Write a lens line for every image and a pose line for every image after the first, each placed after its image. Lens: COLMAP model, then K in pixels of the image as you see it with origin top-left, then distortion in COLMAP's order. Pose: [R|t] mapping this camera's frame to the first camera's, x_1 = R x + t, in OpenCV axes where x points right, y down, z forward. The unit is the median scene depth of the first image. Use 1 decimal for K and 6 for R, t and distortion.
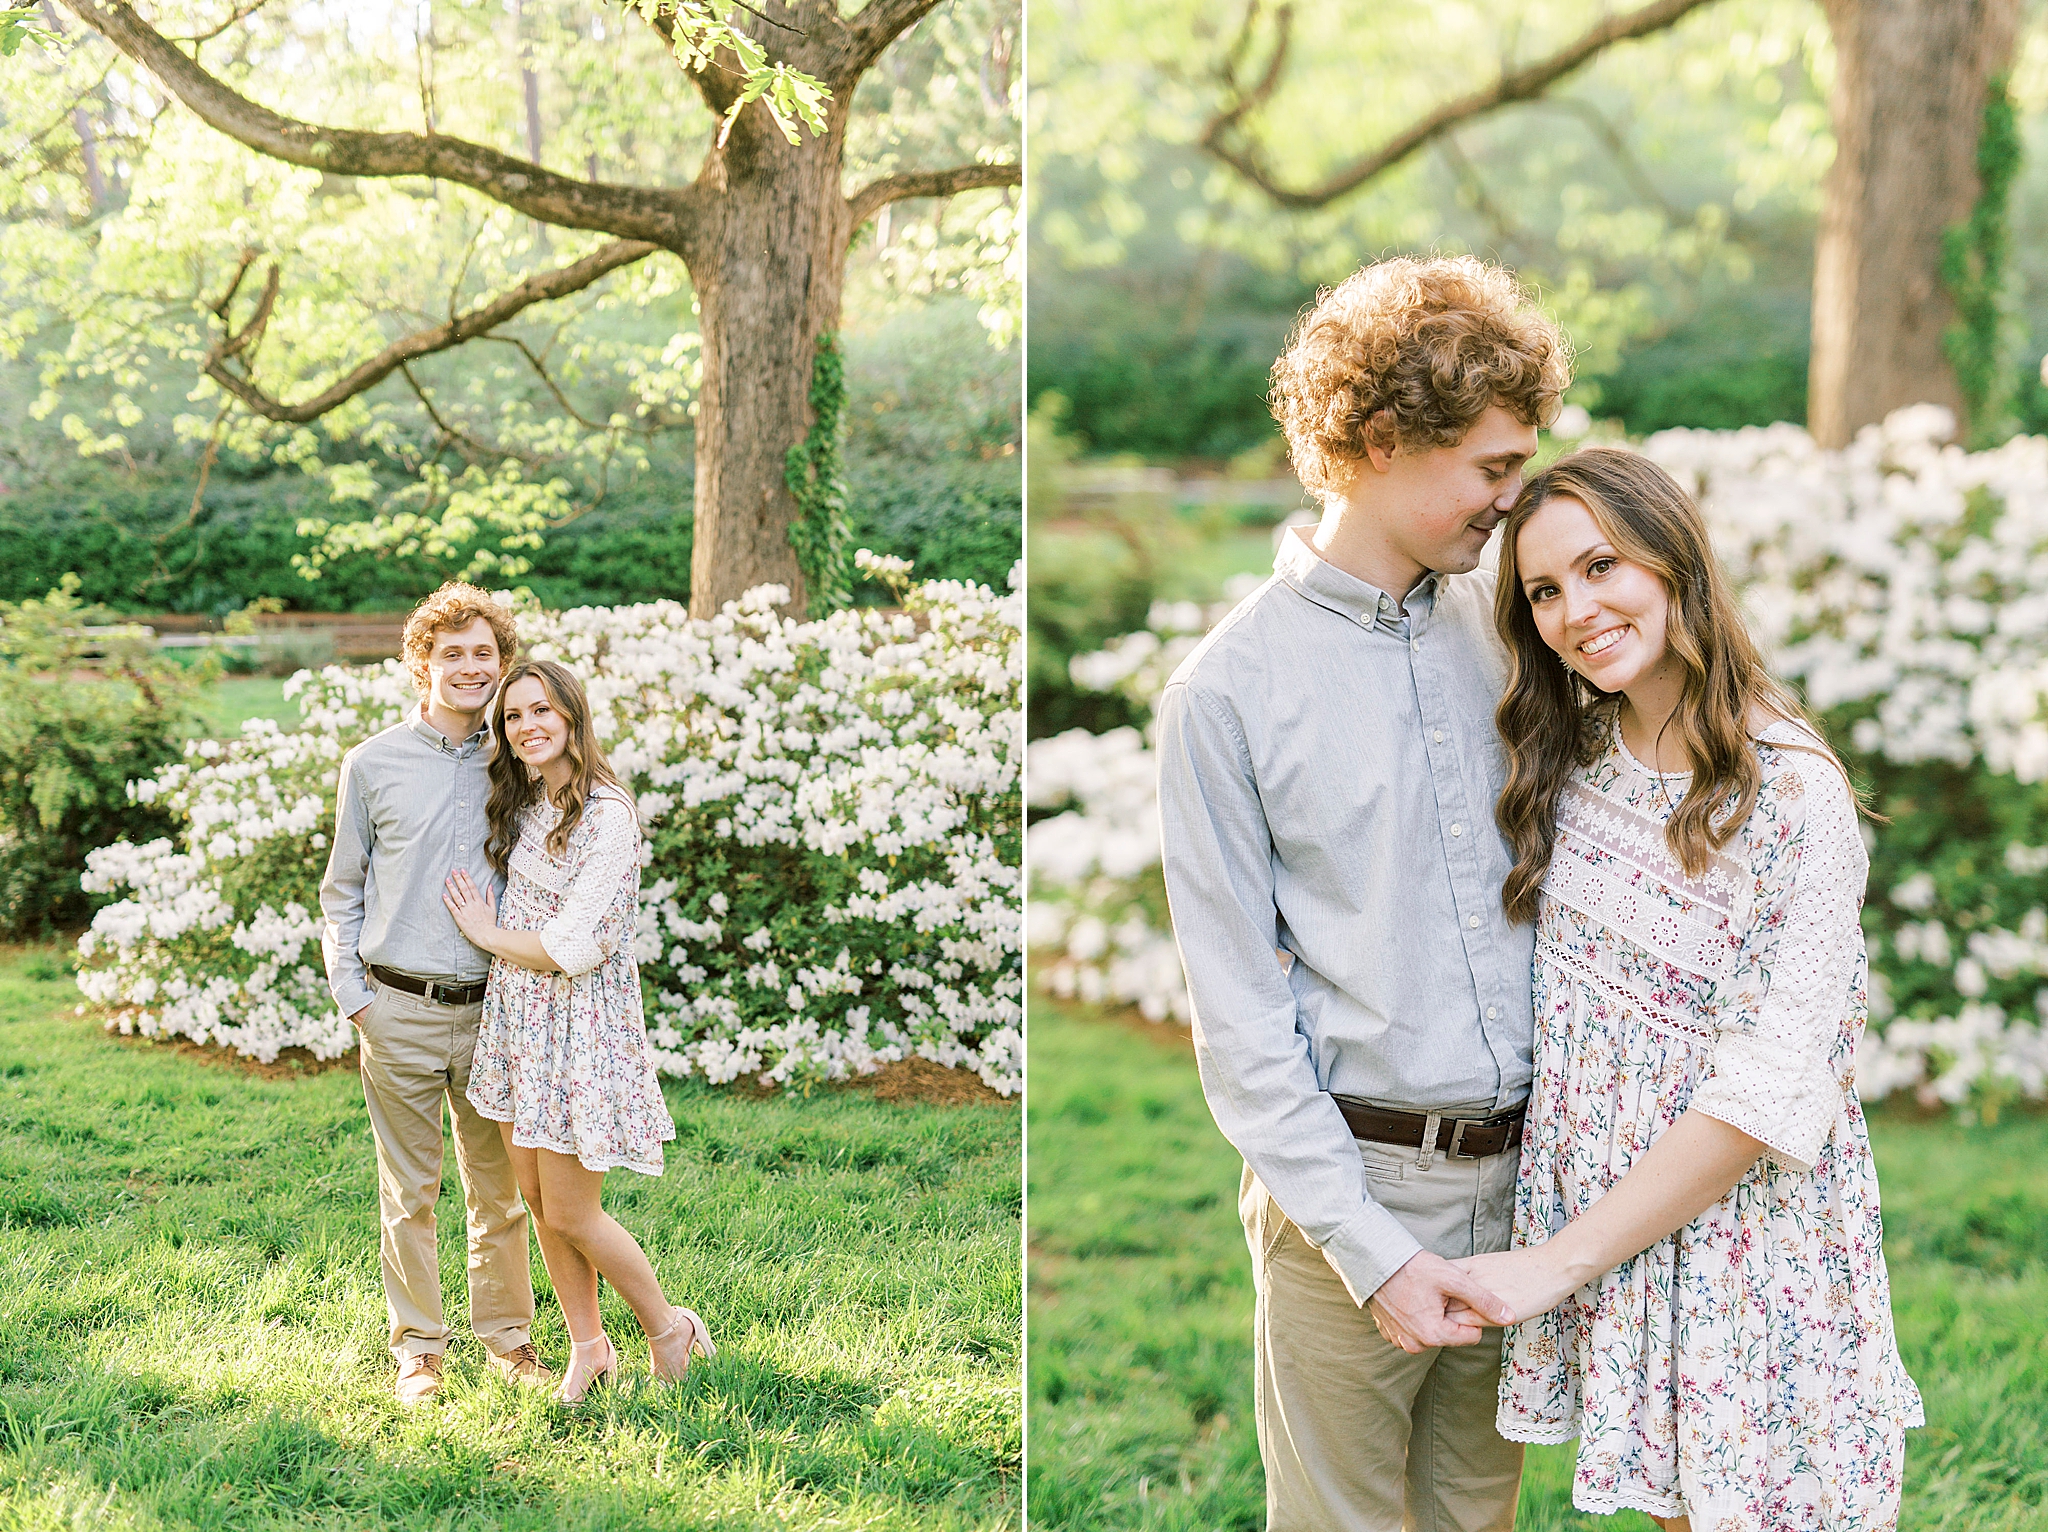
lens RADIAL K [[4084.4, 0, 1024.0], [0, 4084.4, 766.0], [0, 0, 1]] dist [-0.067604, -0.050259]
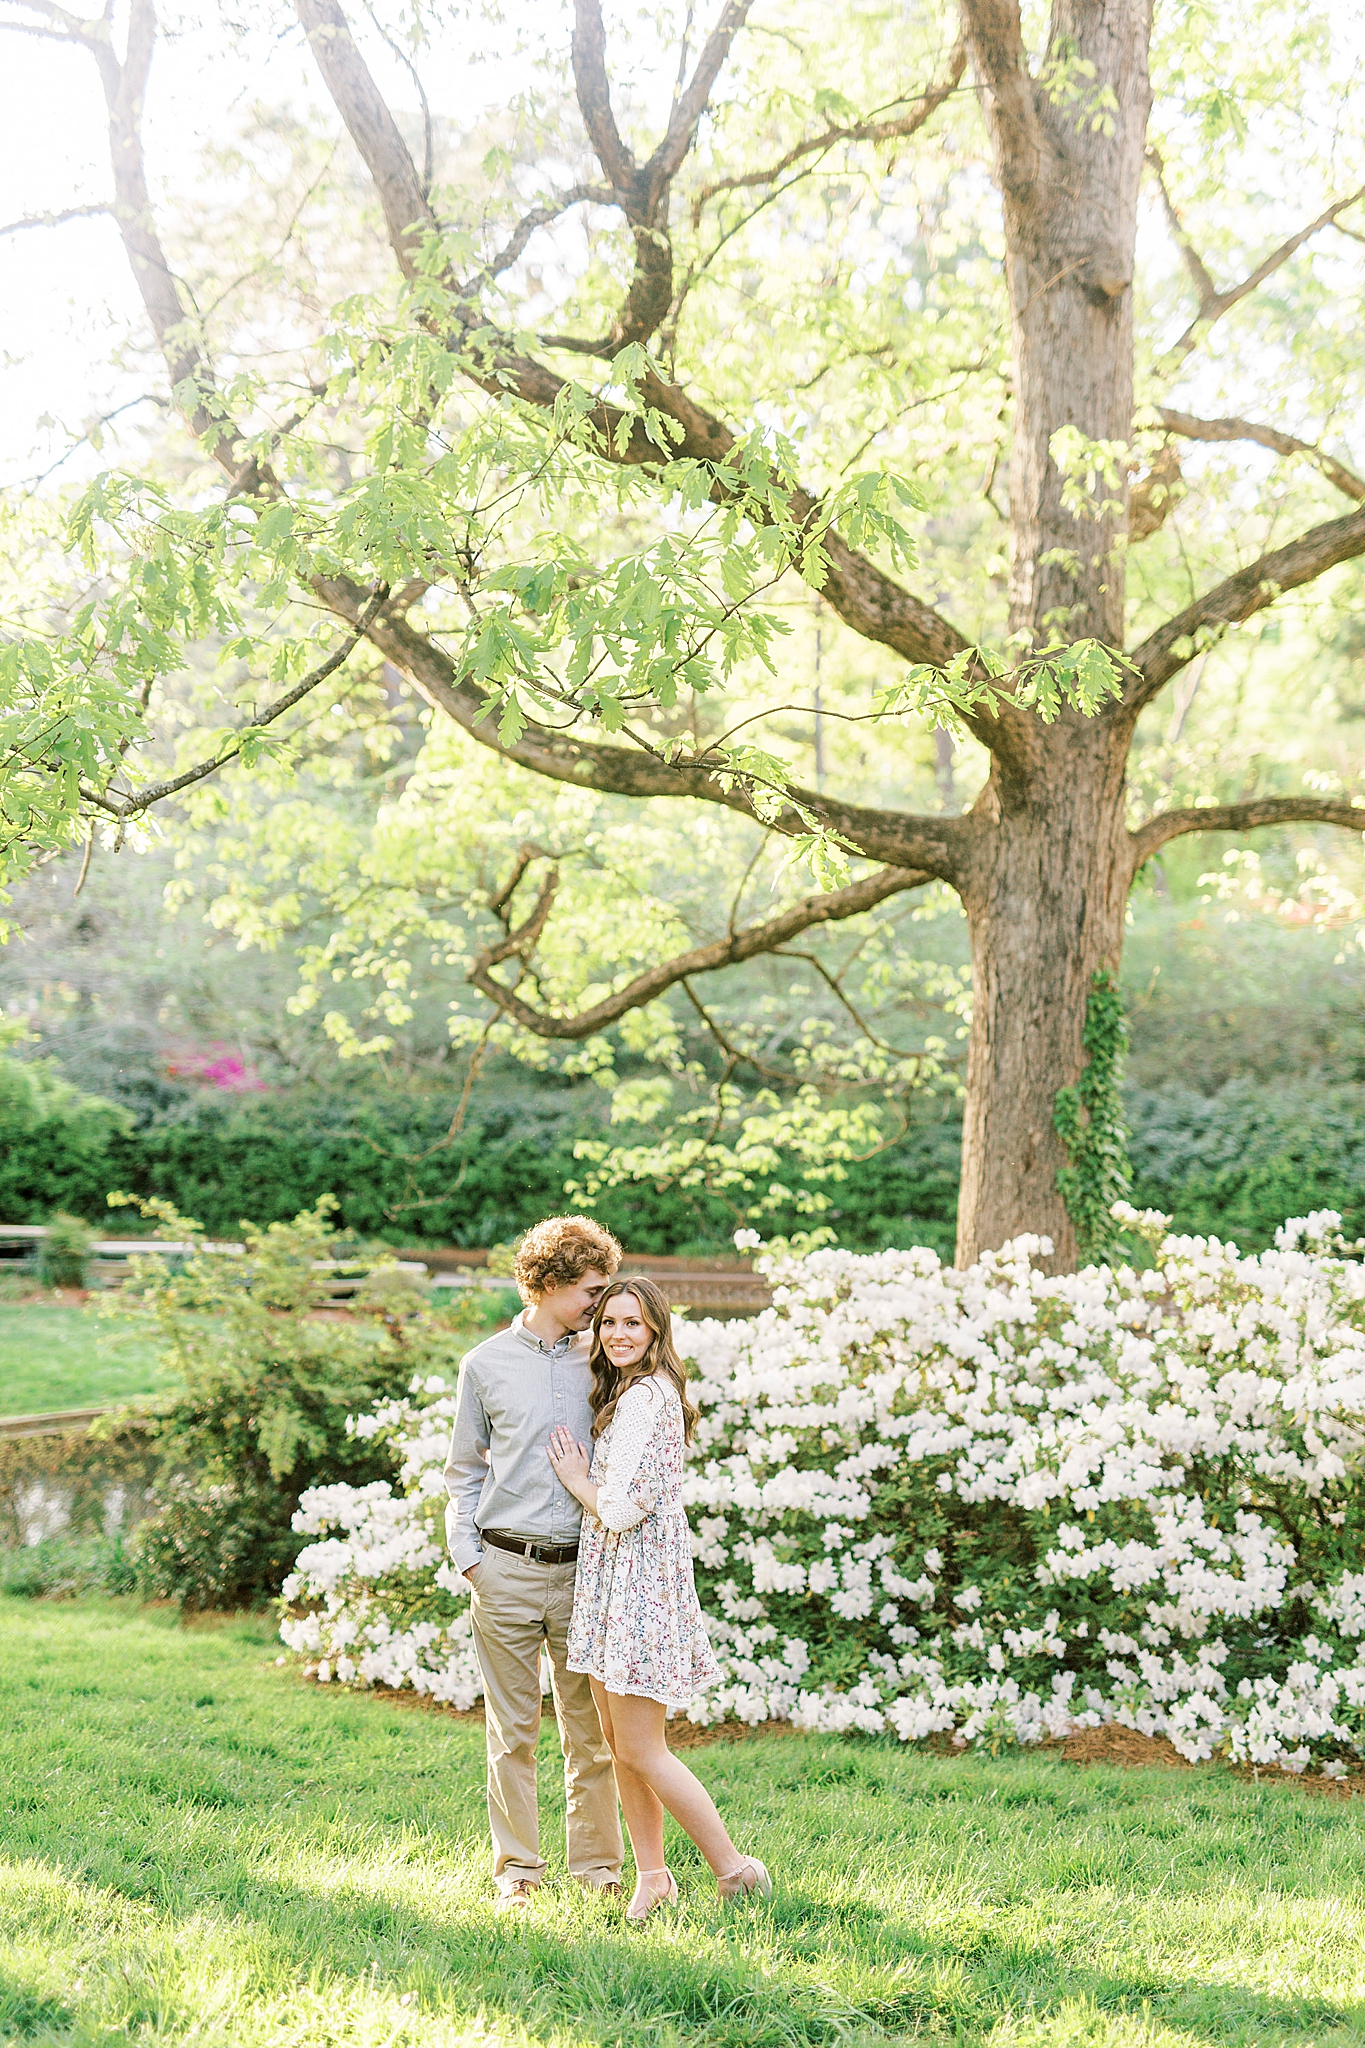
lens RADIAL K [[2653.8, 0, 685.0], [0, 2653.8, 852.5], [0, 0, 1]] dist [-0.006457, -0.043224]
pose [[0.997349, 0.028555, -0.066924, -0.099171], [-0.040282, 0.982649, -0.181050, -0.015815], [0.060593, 0.183265, 0.981194, 0.356352]]
